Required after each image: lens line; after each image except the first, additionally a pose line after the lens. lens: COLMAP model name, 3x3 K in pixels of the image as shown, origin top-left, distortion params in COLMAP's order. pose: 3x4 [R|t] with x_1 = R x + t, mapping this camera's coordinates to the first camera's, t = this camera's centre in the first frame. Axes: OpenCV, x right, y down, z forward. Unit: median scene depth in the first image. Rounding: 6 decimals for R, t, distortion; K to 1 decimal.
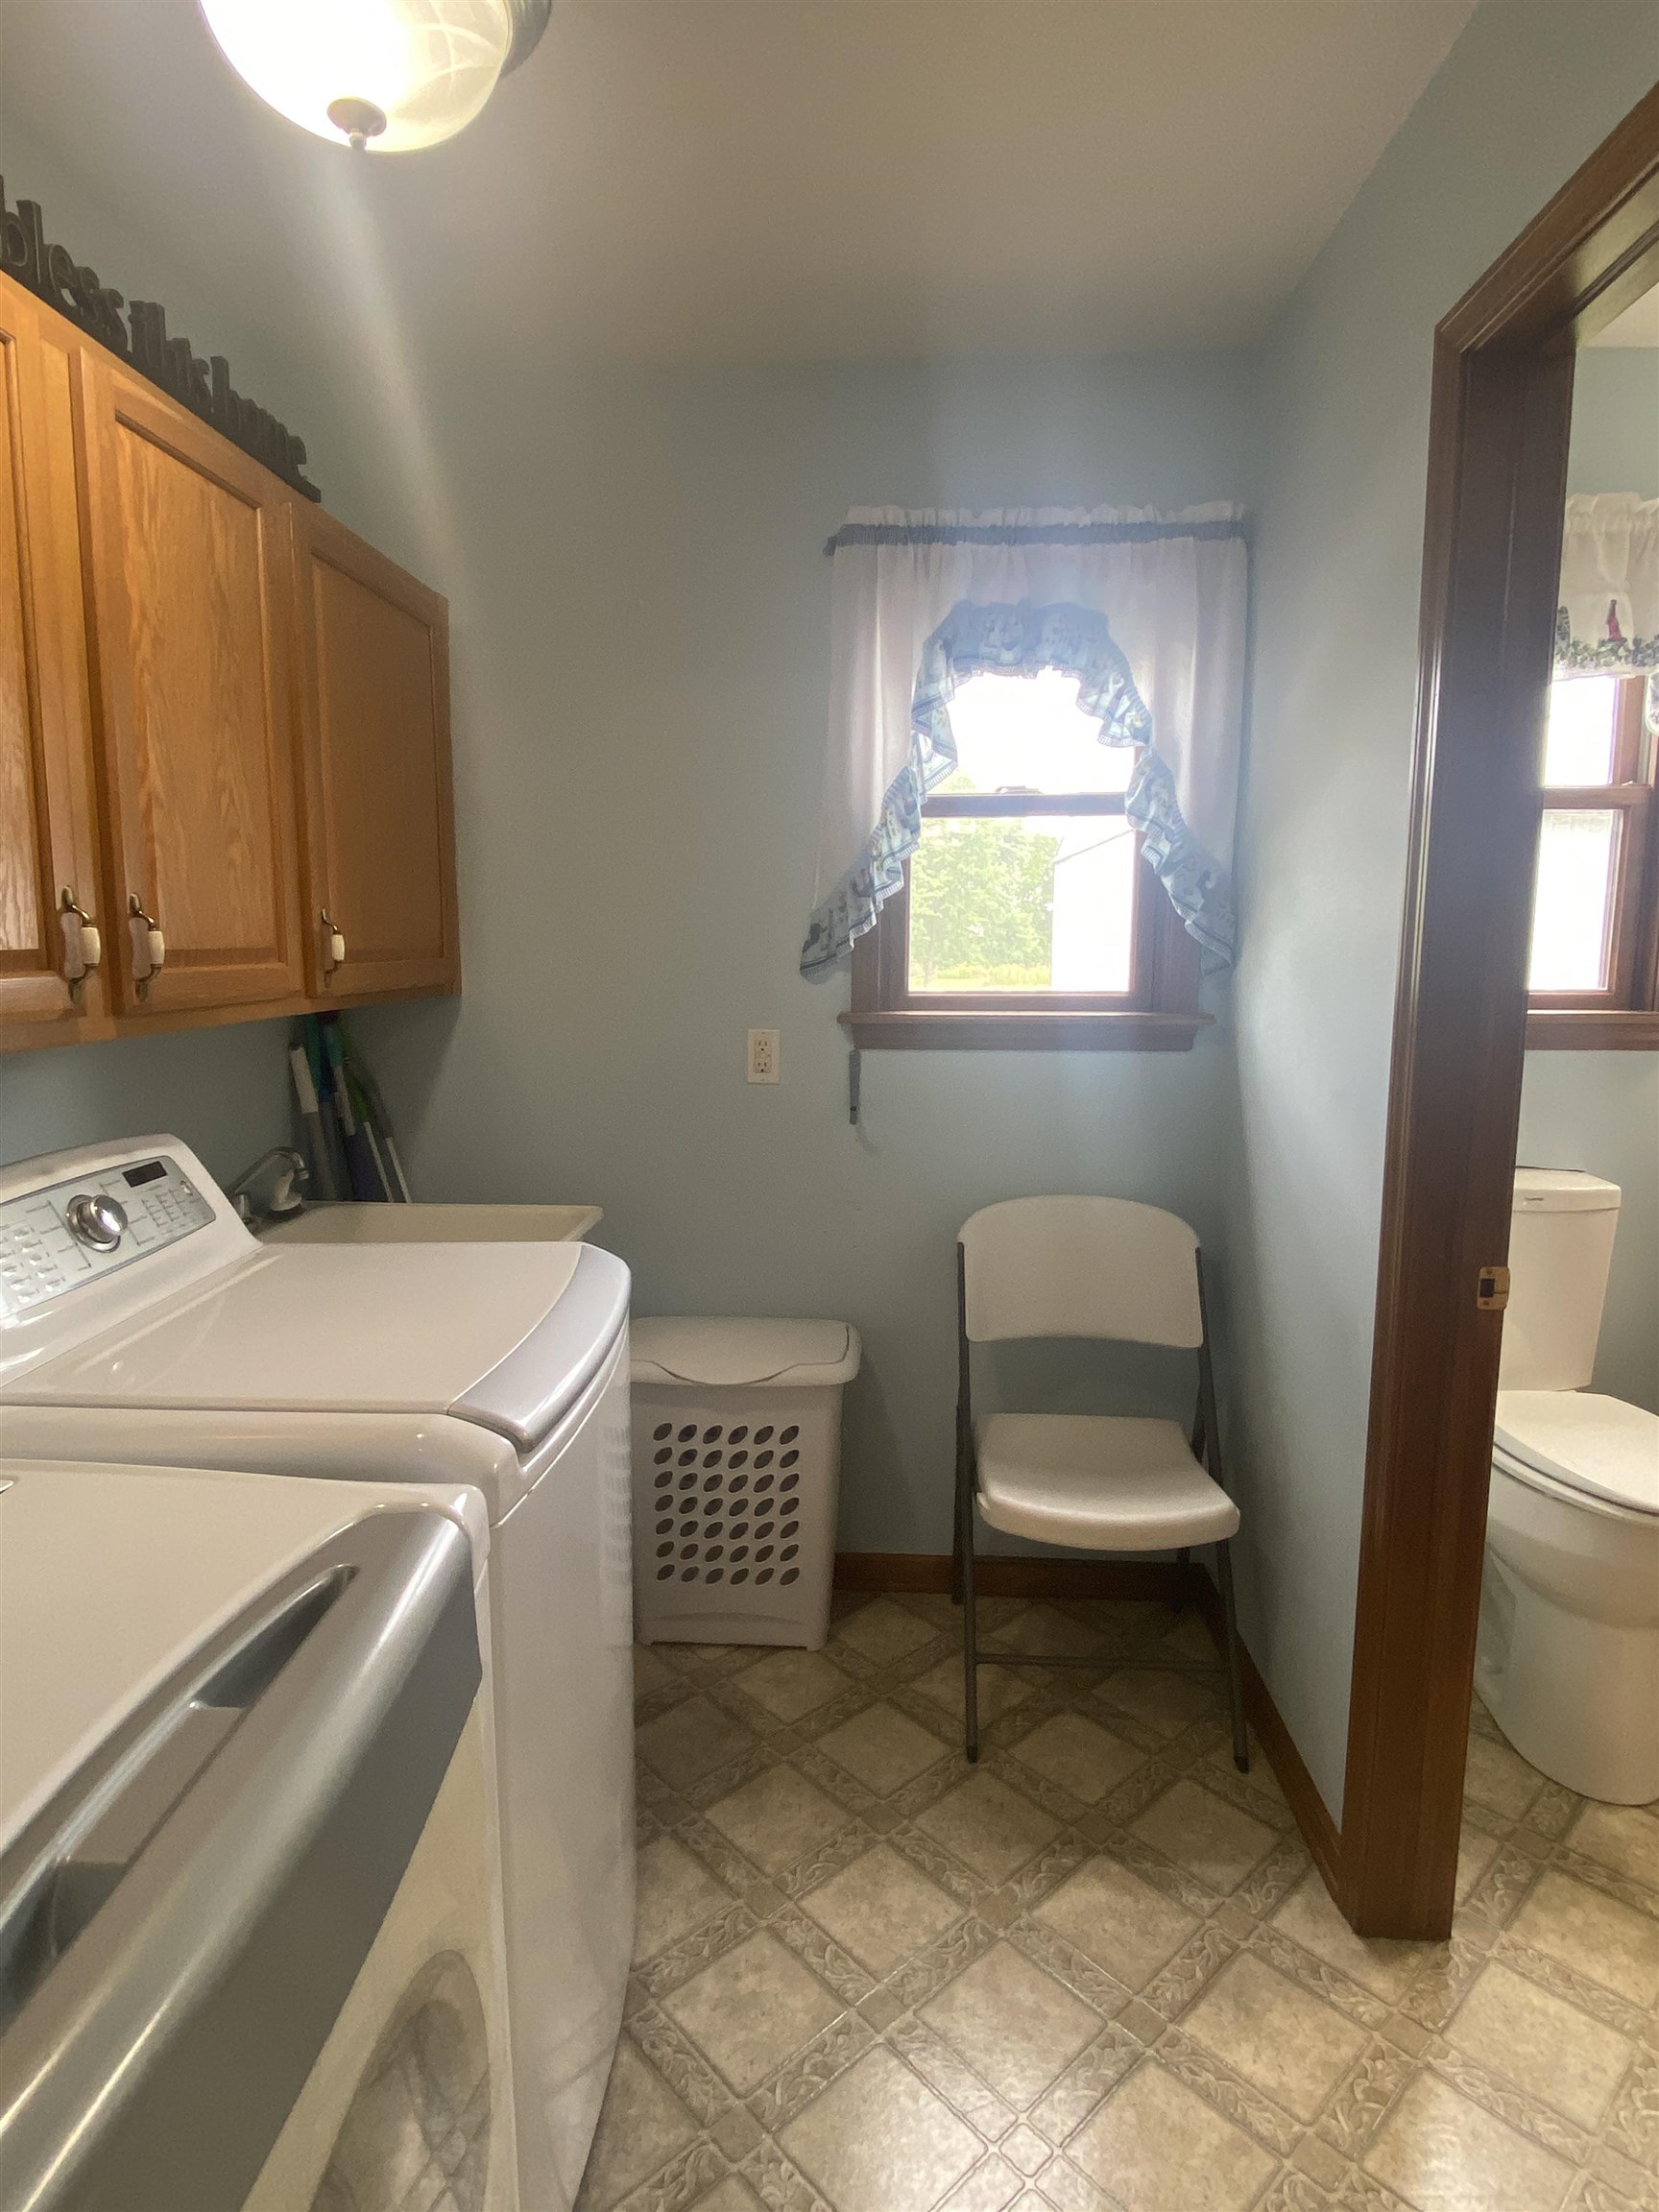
lens RADIAL K [[1196.1, 0, 825.5], [0, 1196.1, 1101.5], [0, 0, 1]] dist [0.001157, -0.009854]
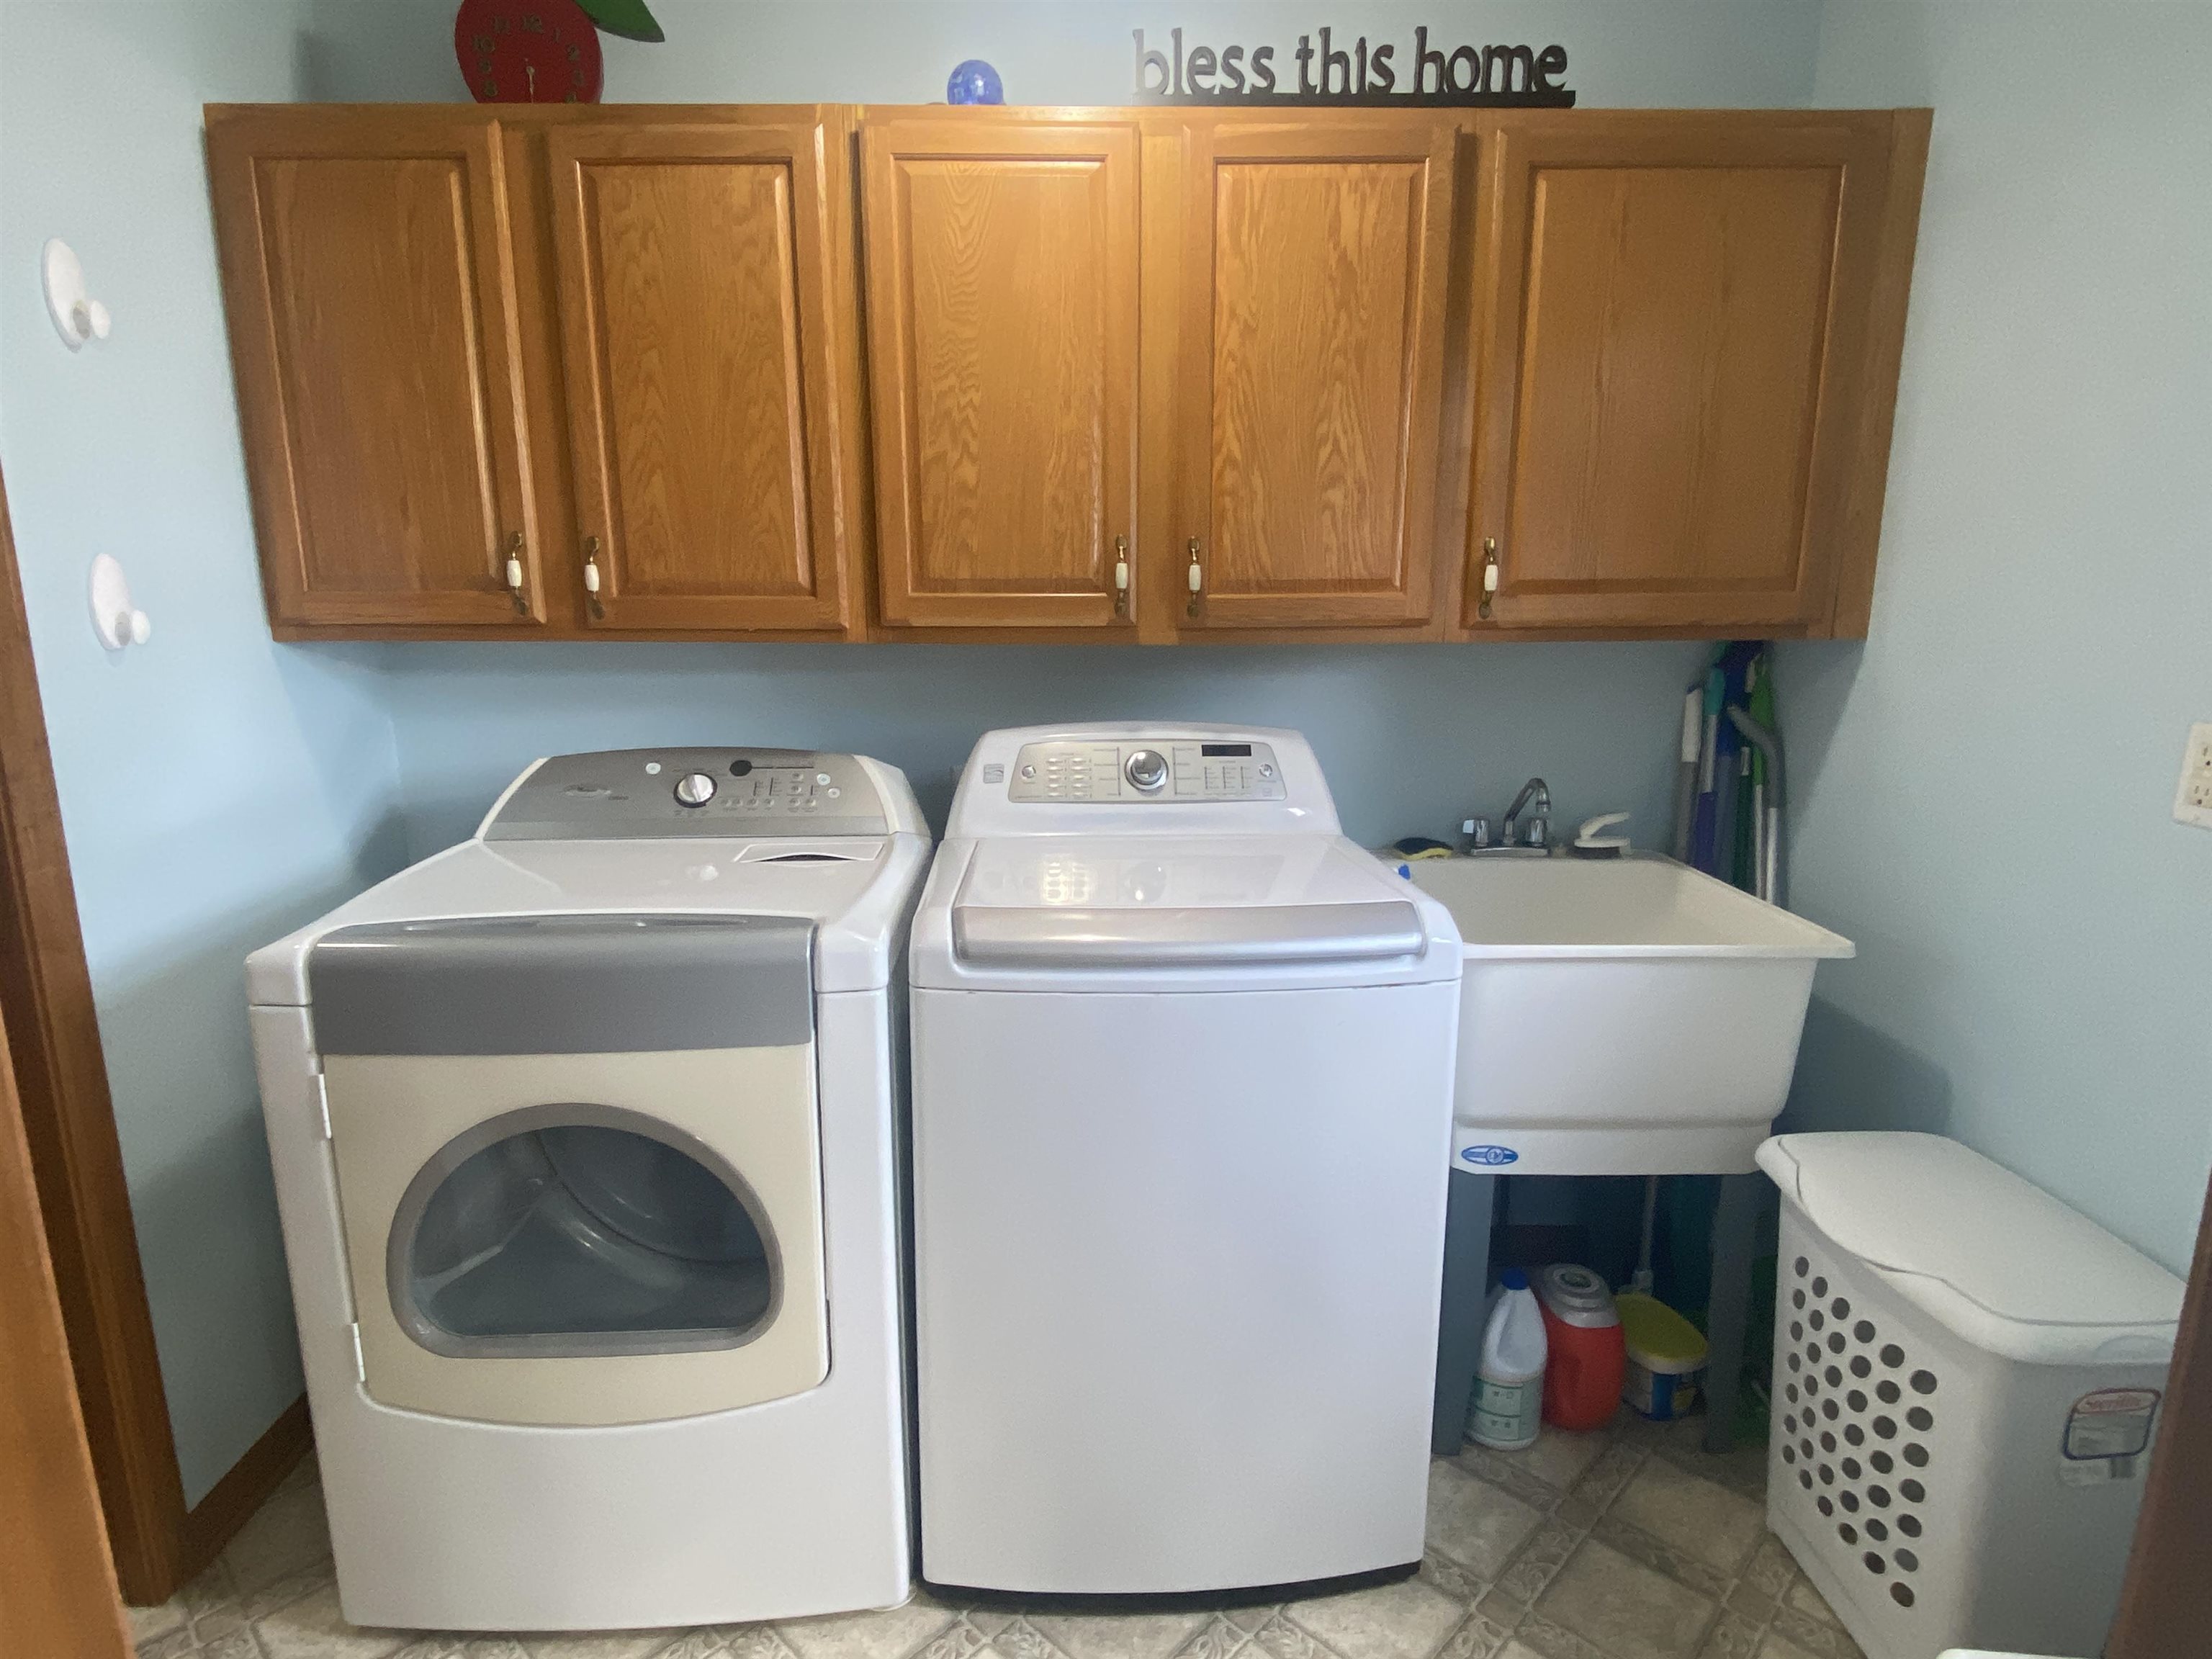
lens RADIAL K [[1196.1, 0, 1100.0], [0, 1196.1, 828.8], [0, 0, 1]] dist [0.001157, -0.009854]
pose [[0.068115, 0.211880, -0.974919, 0.748664], [-0.127206, 0.971057, 0.202154, -0.108373], [0.989535, 0.110246, 0.093096, 0.763868]]
